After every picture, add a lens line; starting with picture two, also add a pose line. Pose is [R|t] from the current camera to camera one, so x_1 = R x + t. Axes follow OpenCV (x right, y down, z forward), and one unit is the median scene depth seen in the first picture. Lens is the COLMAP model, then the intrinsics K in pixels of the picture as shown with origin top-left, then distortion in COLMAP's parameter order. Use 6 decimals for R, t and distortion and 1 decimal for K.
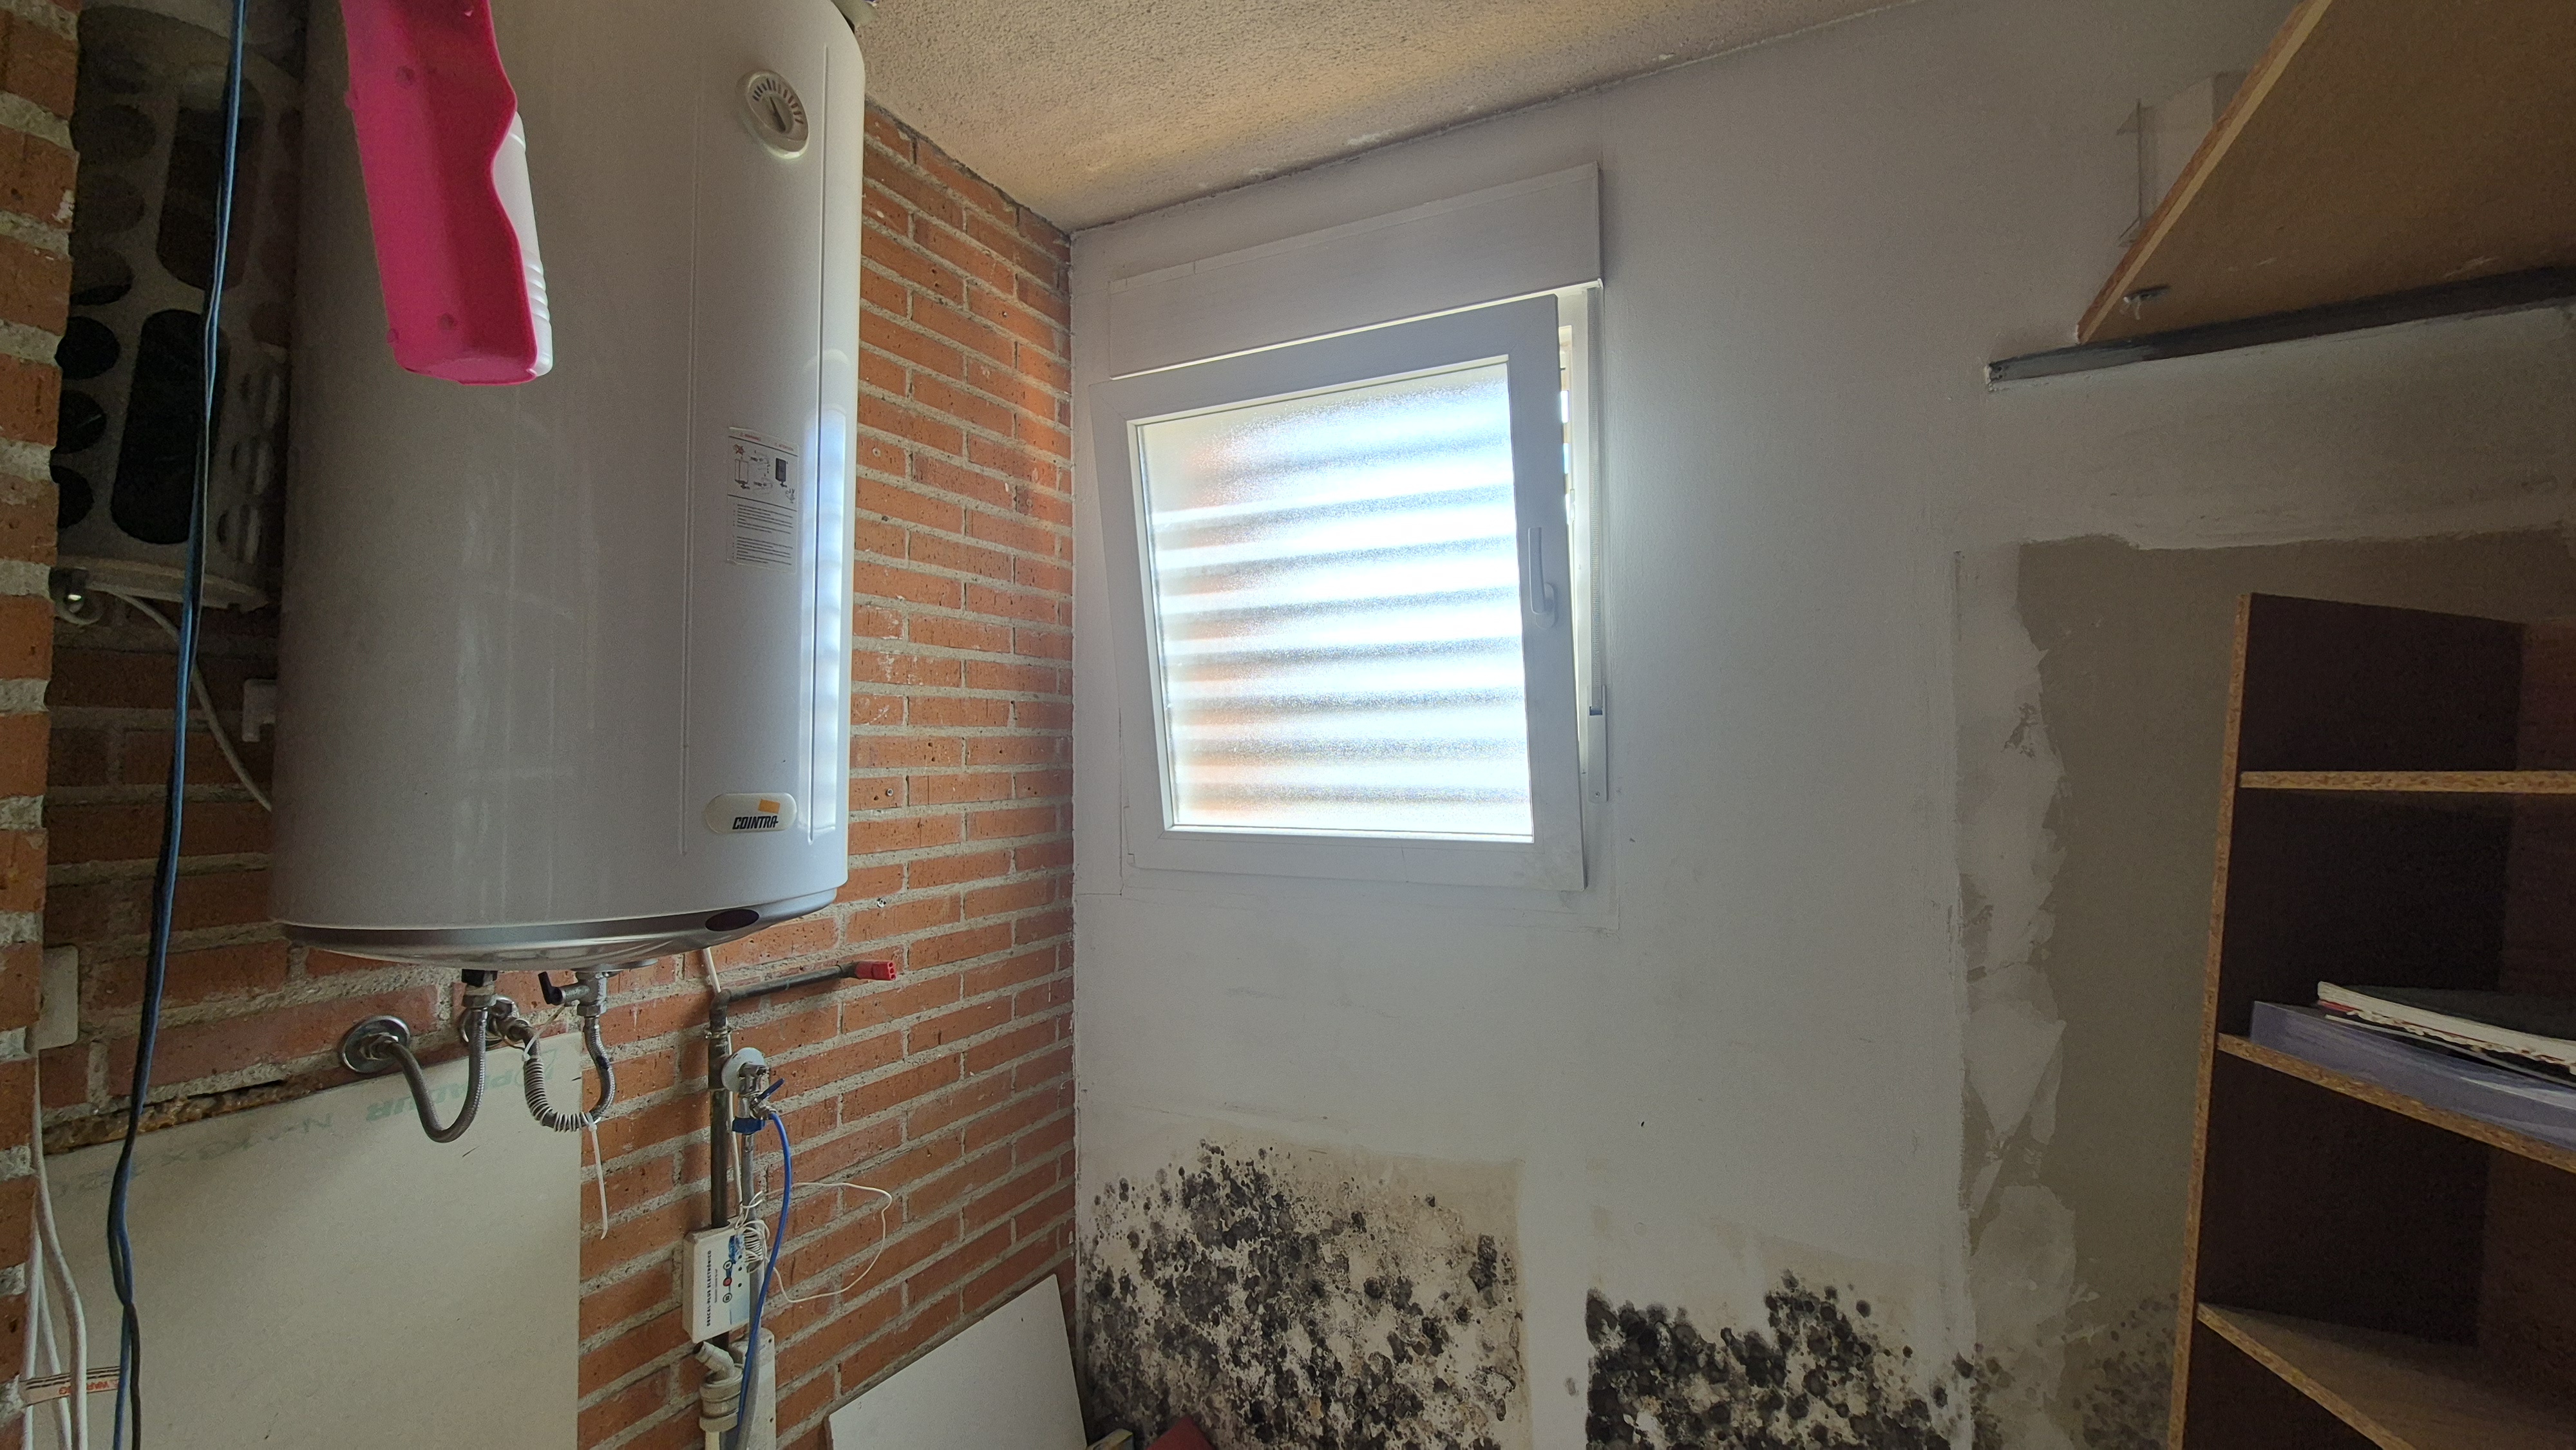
lens RADIAL K [[1061.8, 0, 1278.1], [0, 1061.8, 716.6], [0, 0, 1]] dist [0.002216, 0.002680]
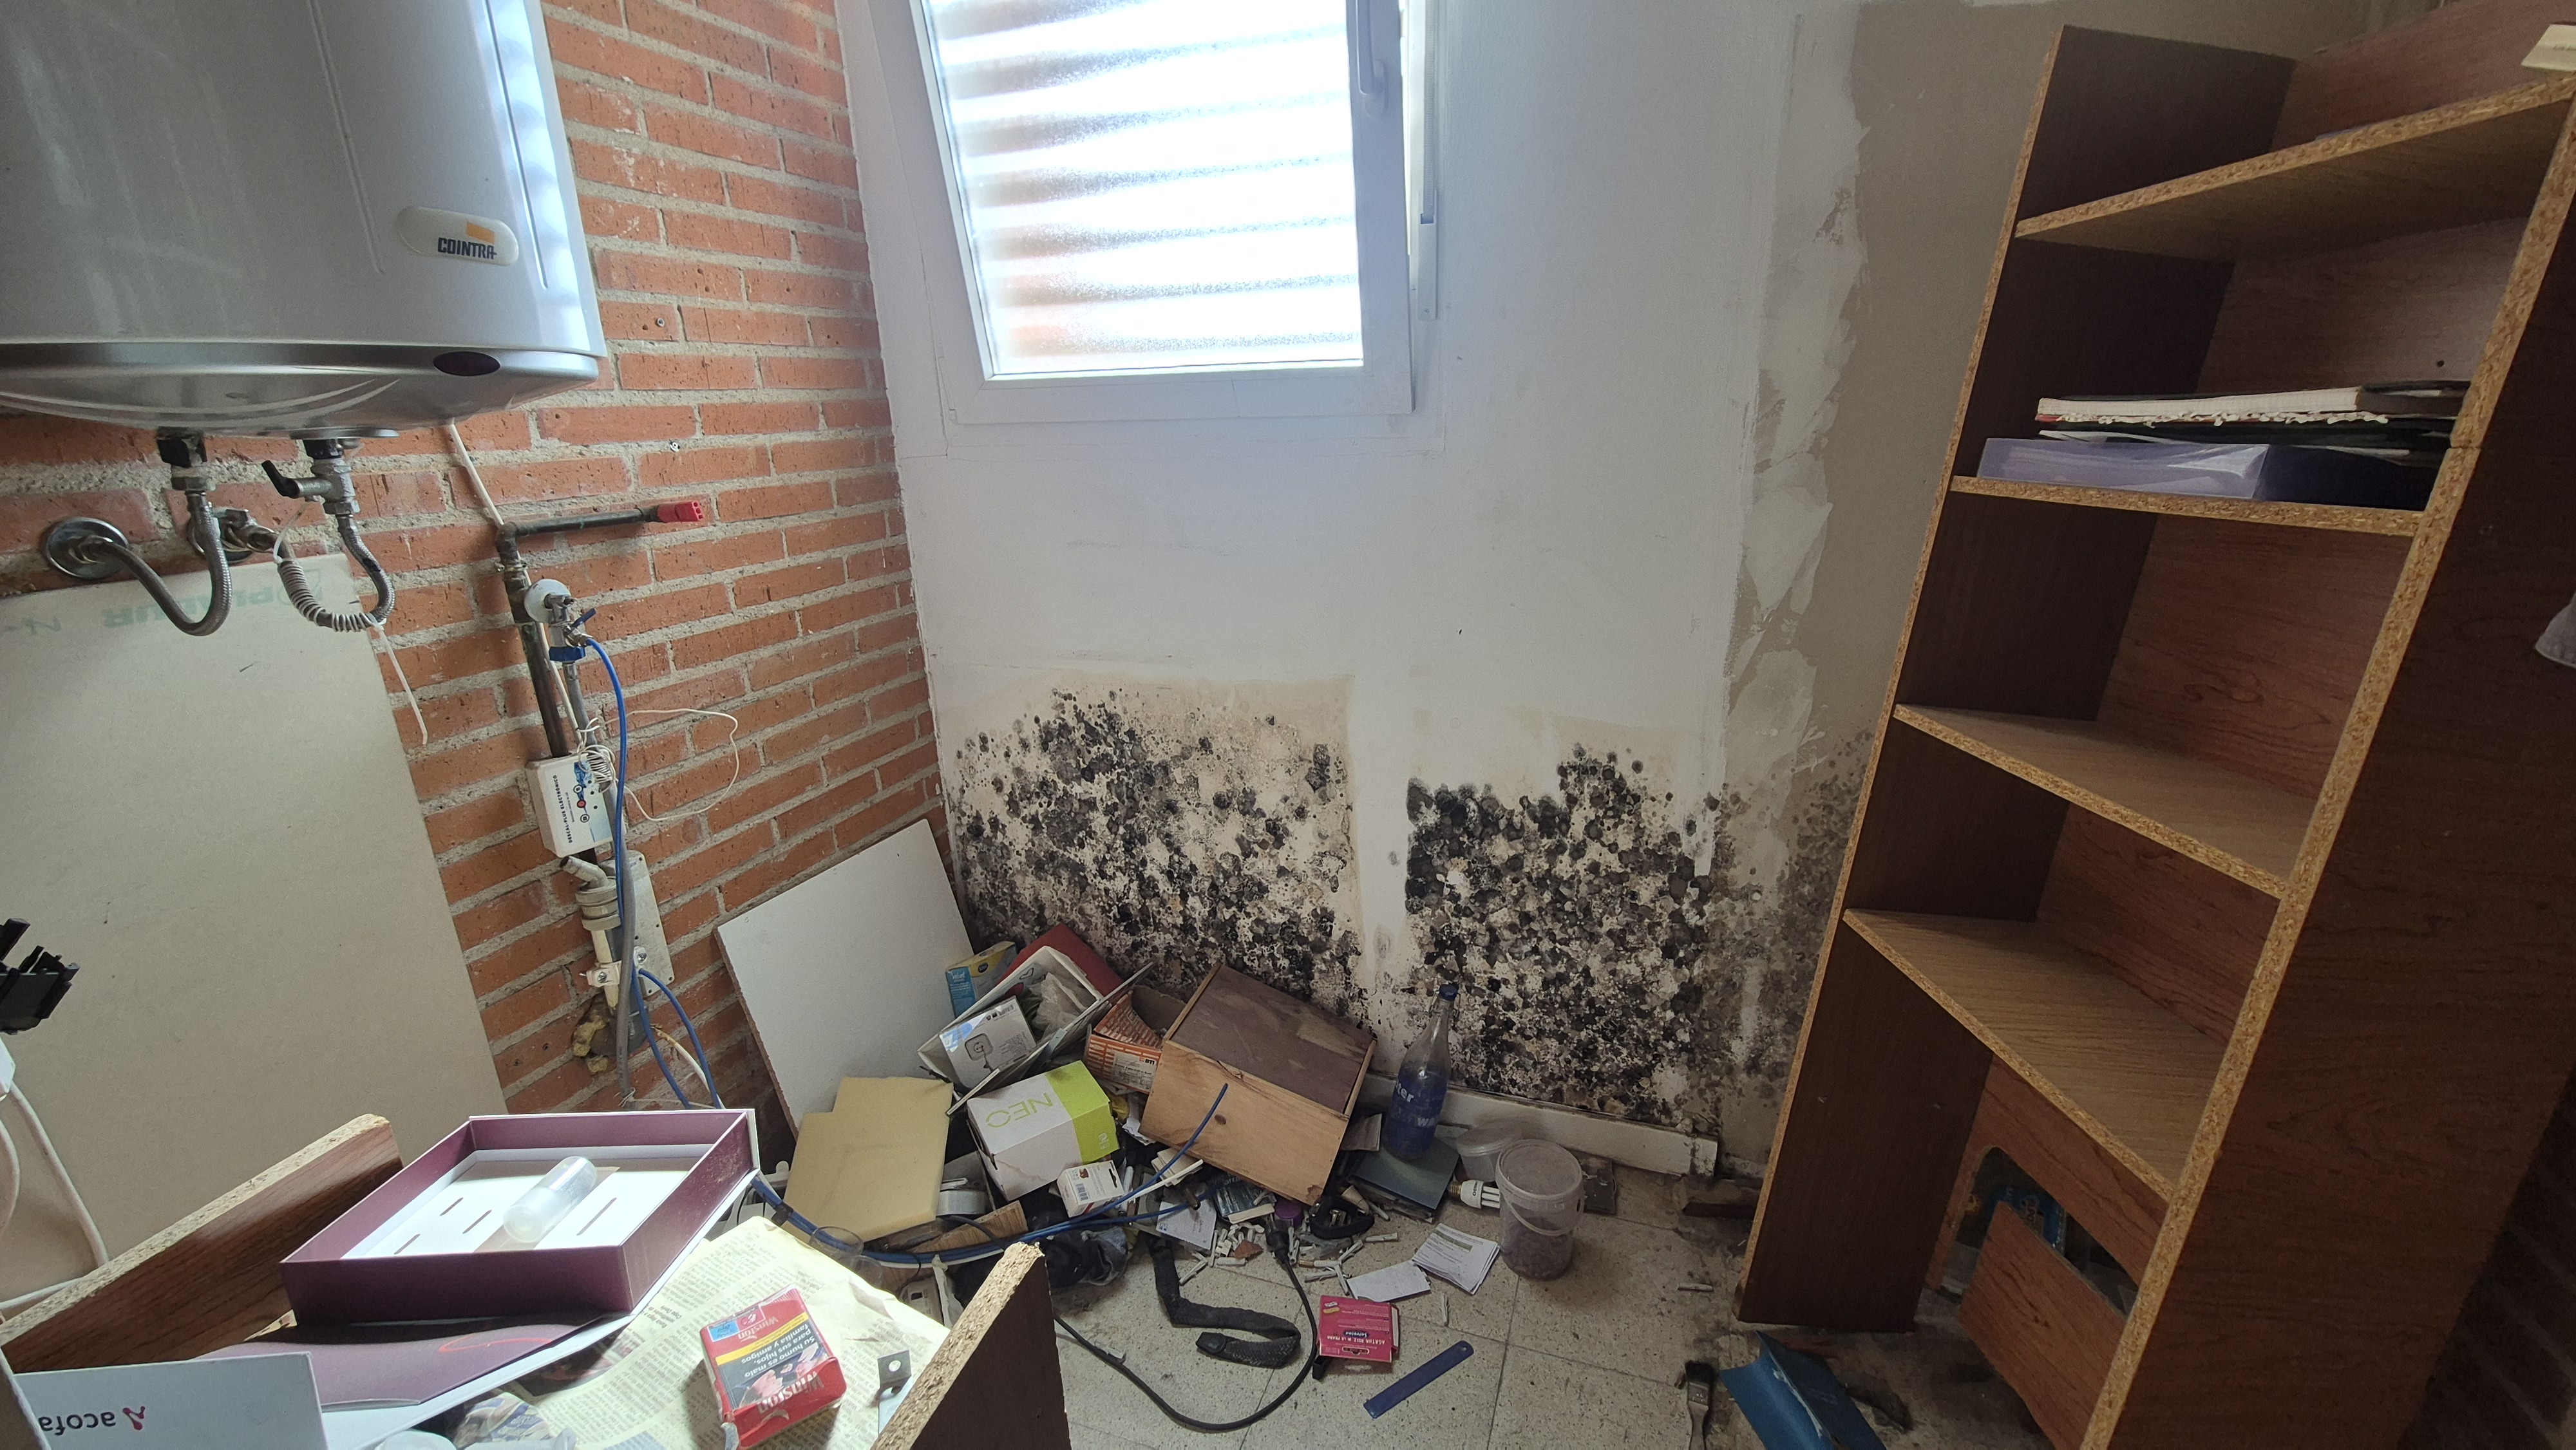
lens RADIAL K [[1061.8, 0, 1277.7], [0, 1061.8, 710.2], [0, 0, 1]] dist [0.002216, 0.002680]
pose [[0.990878, -0.064093, 0.118548, 0.024805], [0.023896, 0.949288, 0.313497, 0.114448], [-0.132629, -0.307805, 0.942160, -0.020170]]
